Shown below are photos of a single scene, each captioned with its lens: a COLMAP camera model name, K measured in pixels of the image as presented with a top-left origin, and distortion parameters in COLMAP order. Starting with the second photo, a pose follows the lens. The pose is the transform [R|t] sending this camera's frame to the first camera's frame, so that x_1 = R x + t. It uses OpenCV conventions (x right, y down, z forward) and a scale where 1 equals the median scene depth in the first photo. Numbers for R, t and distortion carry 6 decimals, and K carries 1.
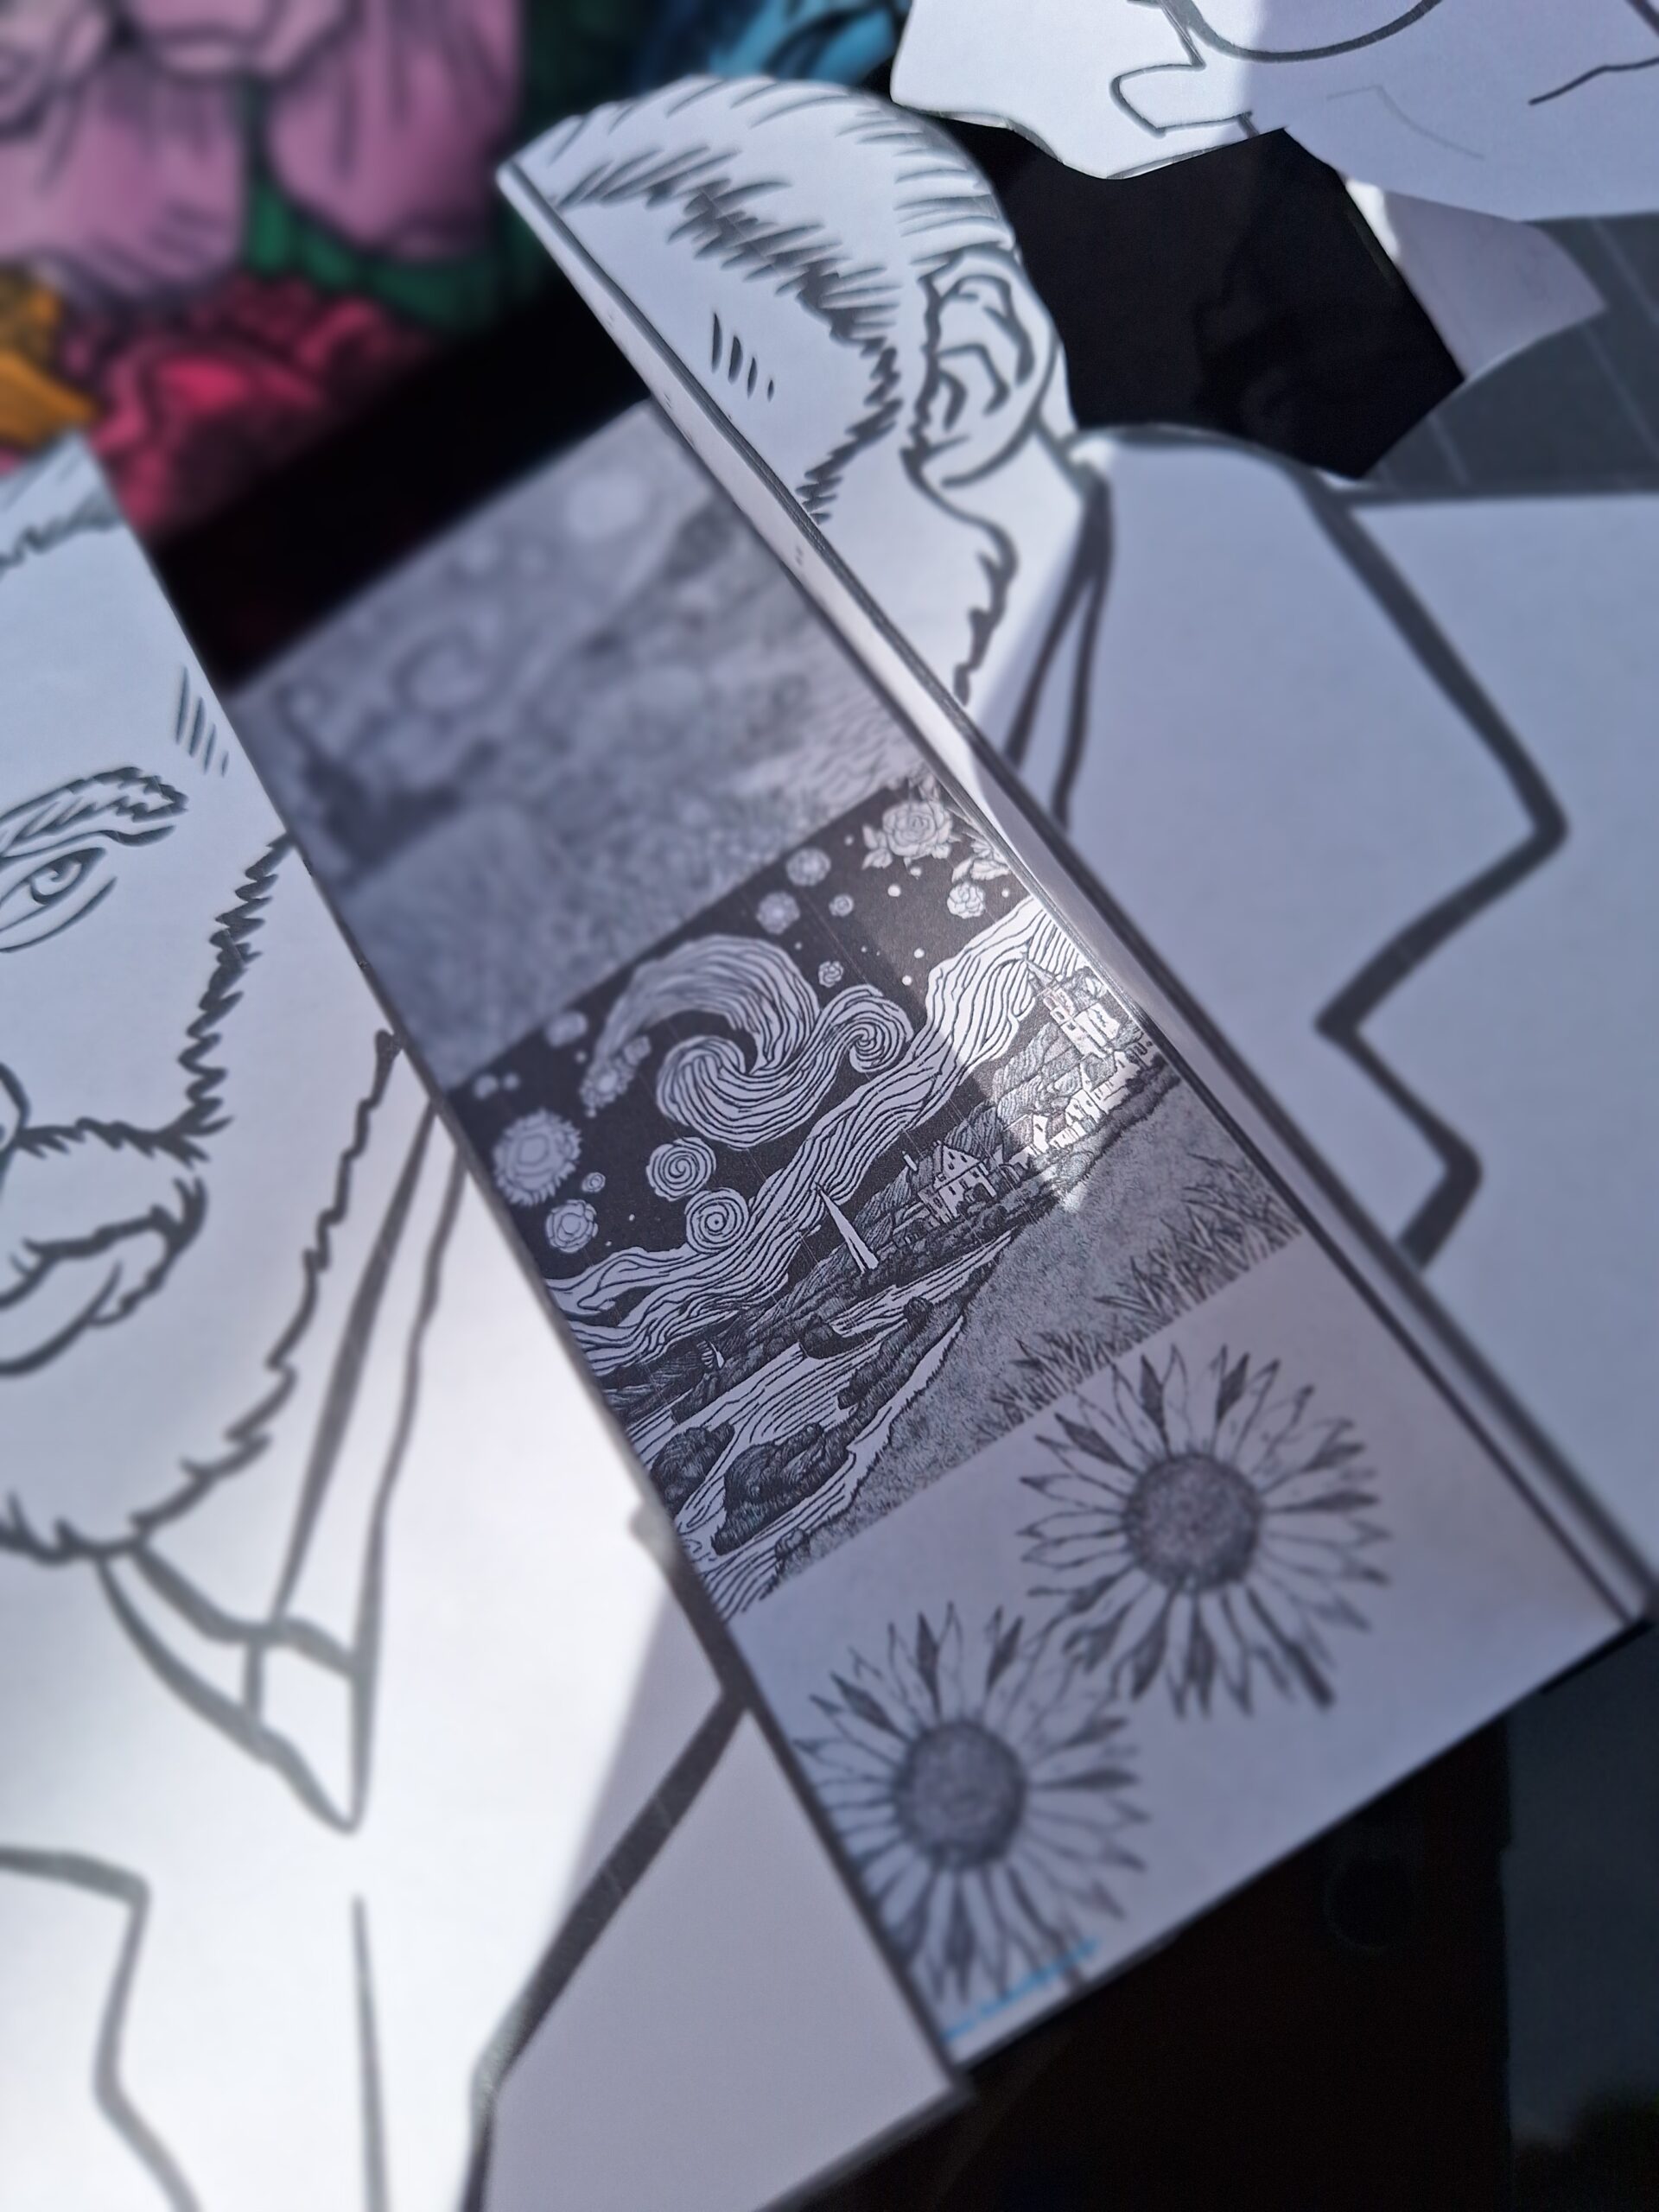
lens RADIAL K [[1643.1, 0, 829.5], [0, 1643.1, 1106.0], [0, 0, 1]] dist [0.001649, -0.042893]
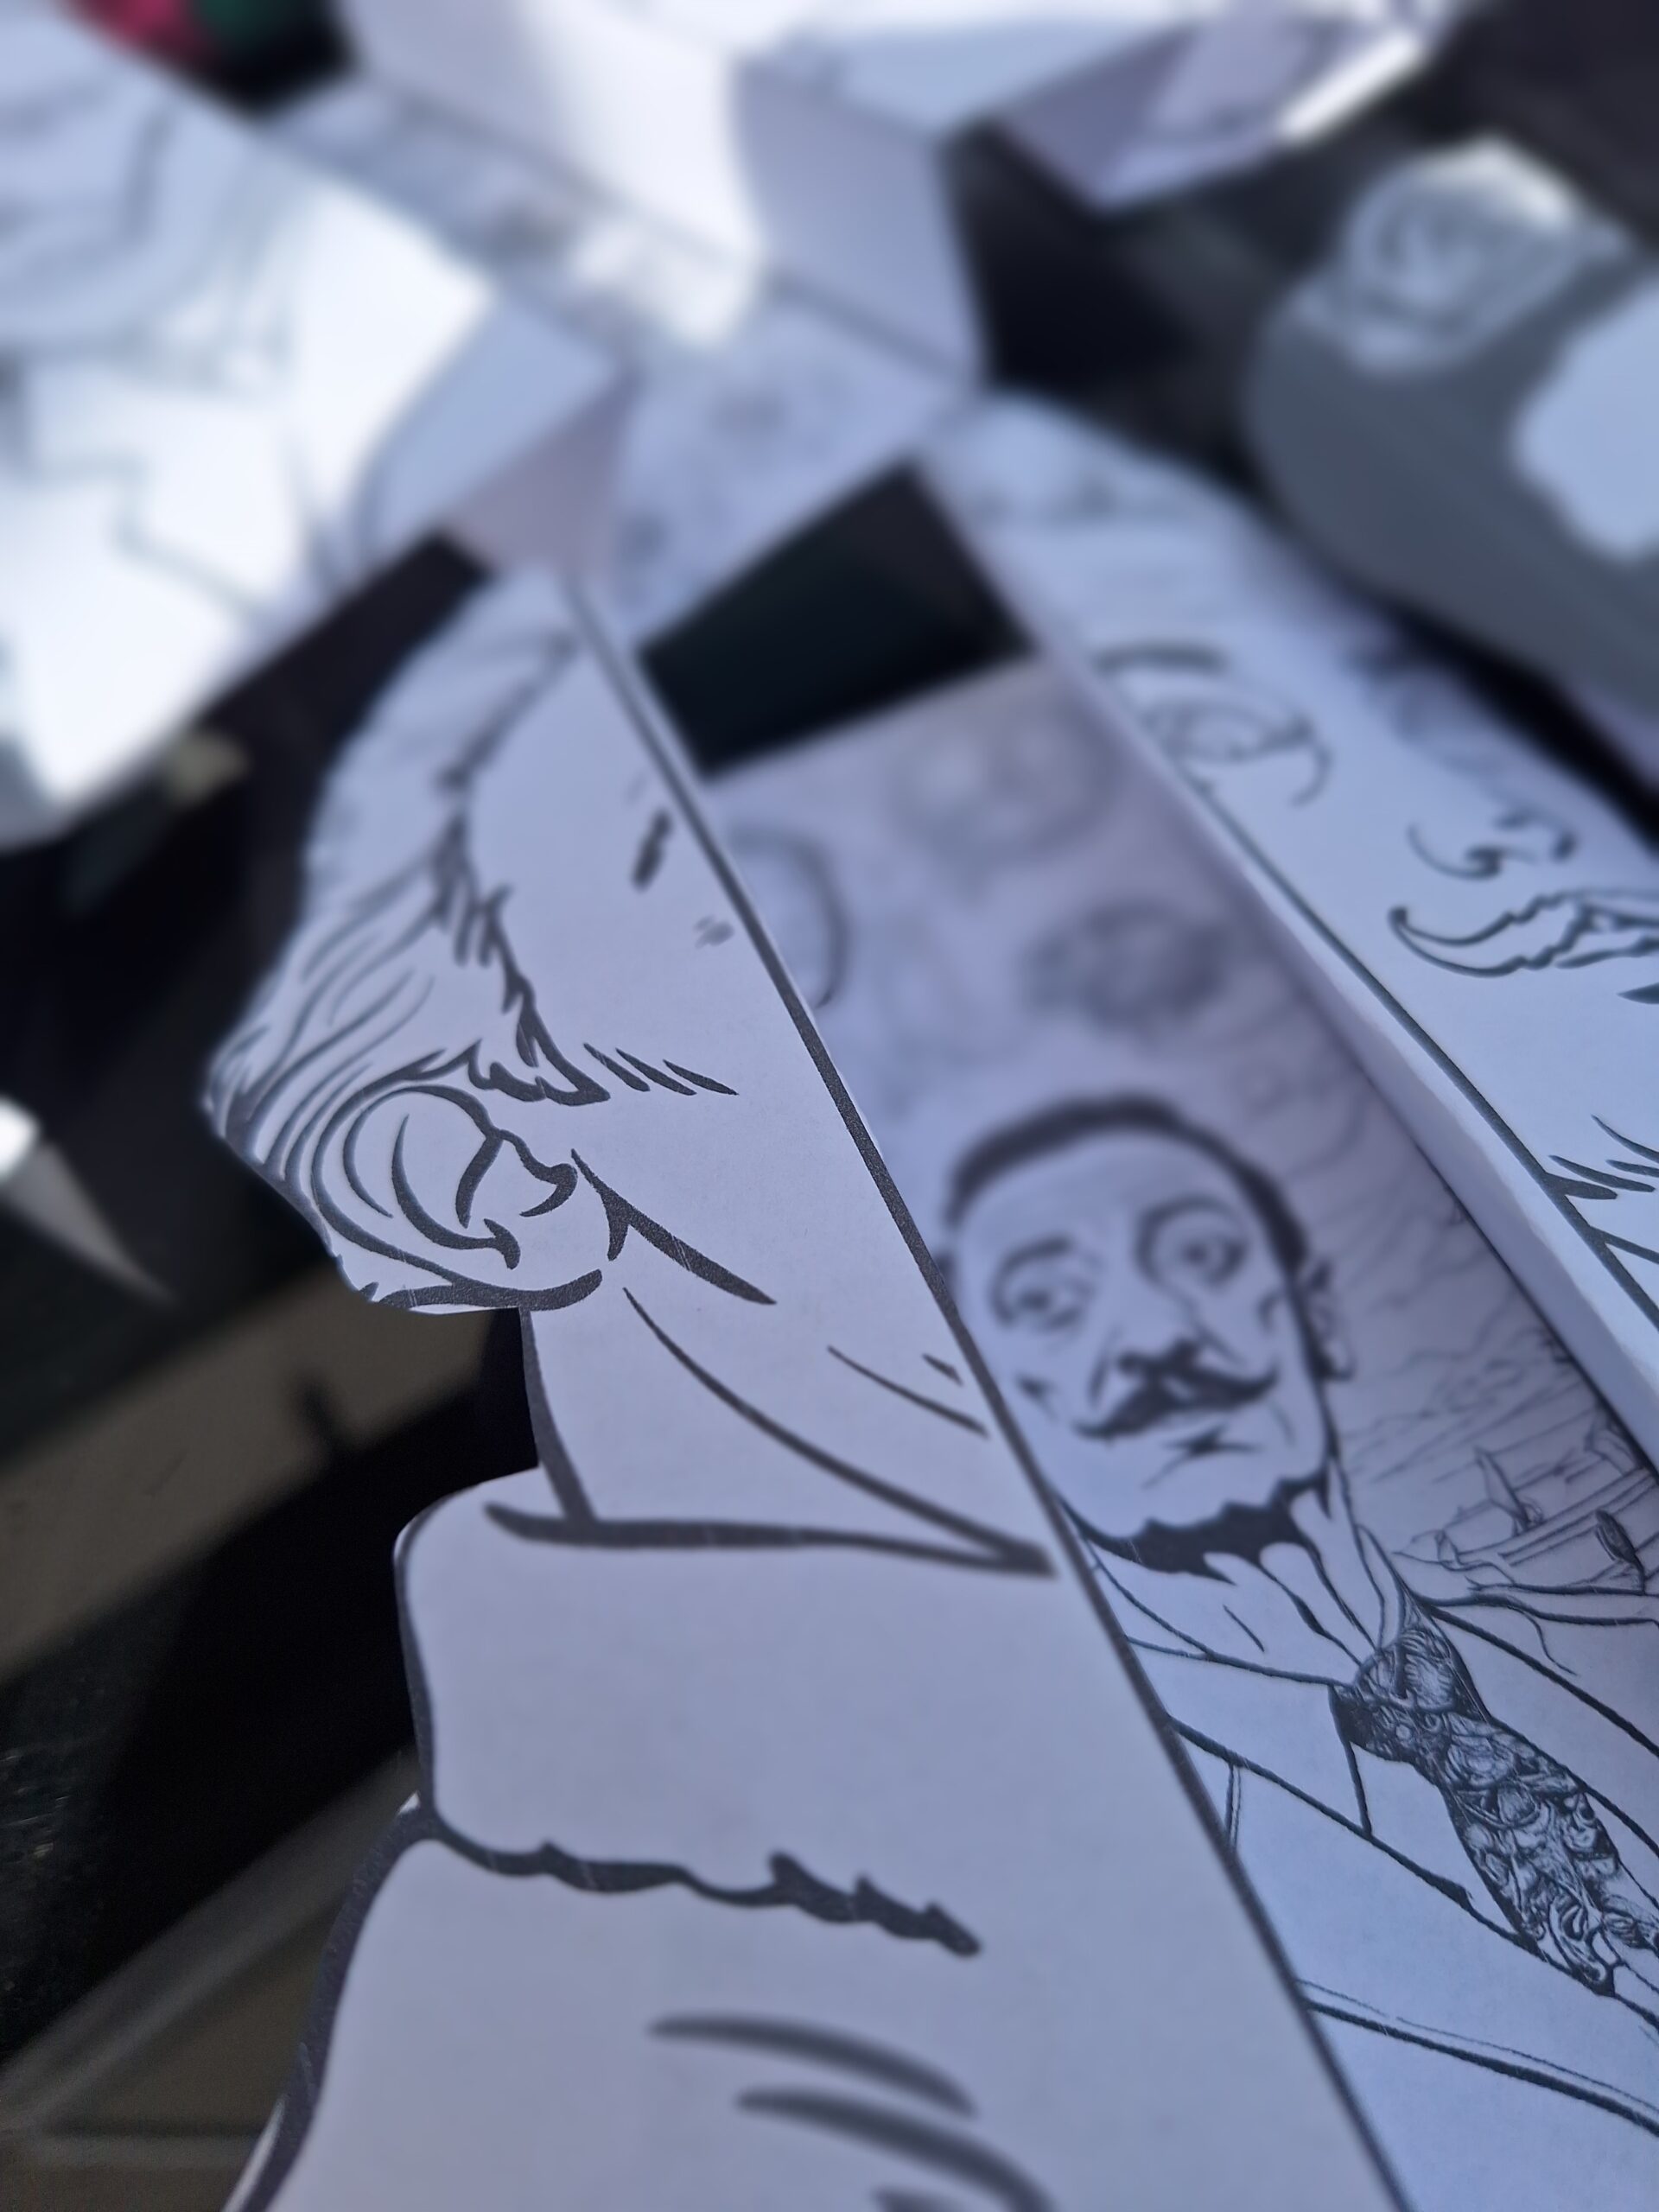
lens RADIAL K [[1650.5, 0, 850.3], [0, 1650.5, 1108.2], [0, 0, 1]] dist [0.052340, -0.167400]
pose [[0.968781, -0.065324, 0.239159, -0.136932], [0.113993, 0.974012, -0.195722, 1.264847], [-0.220158, 0.216874, 0.951050, -0.514341]]
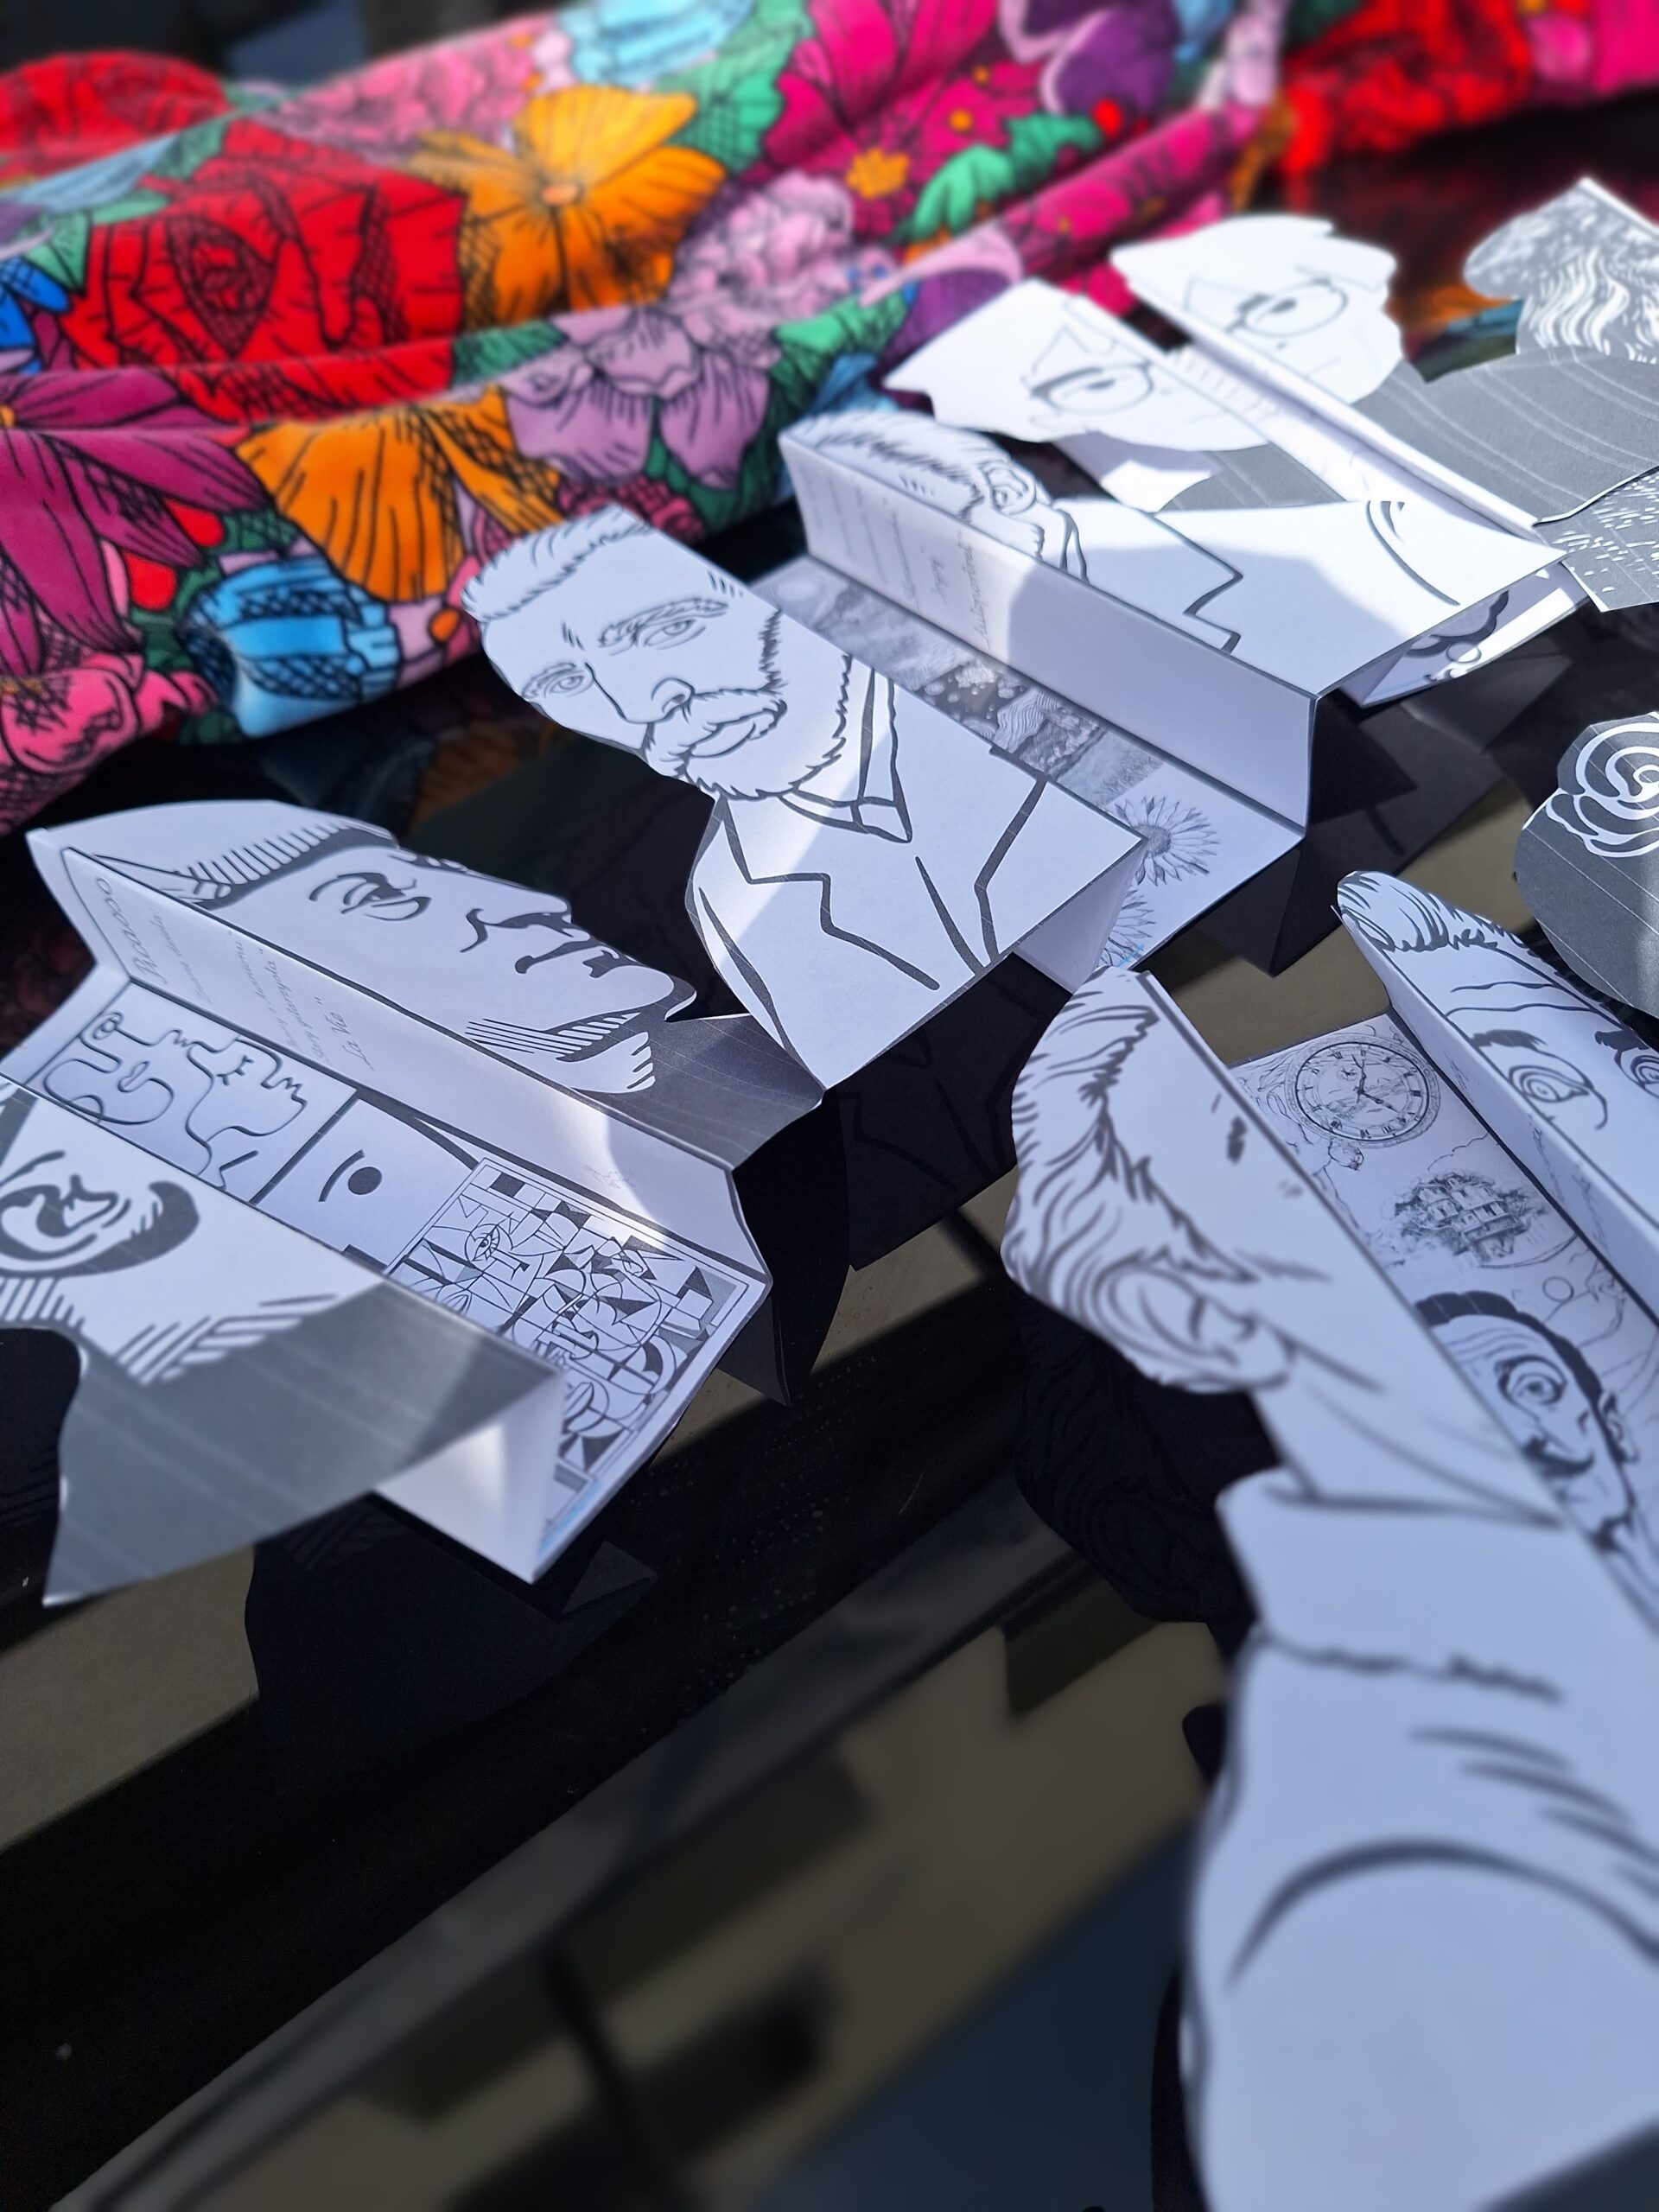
lens RADIAL K [[1580.1, 0, 829.5], [0, 1580.1, 1106.0], [0, 0, 1]] dist [0.096169, -0.207419]
pose [[0.969864, 0.003254, 0.243627, -0.869469], [0.075715, 0.946379, -0.314059, 1.375054], [-0.231586, 0.323041, 0.917613, -1.067241]]
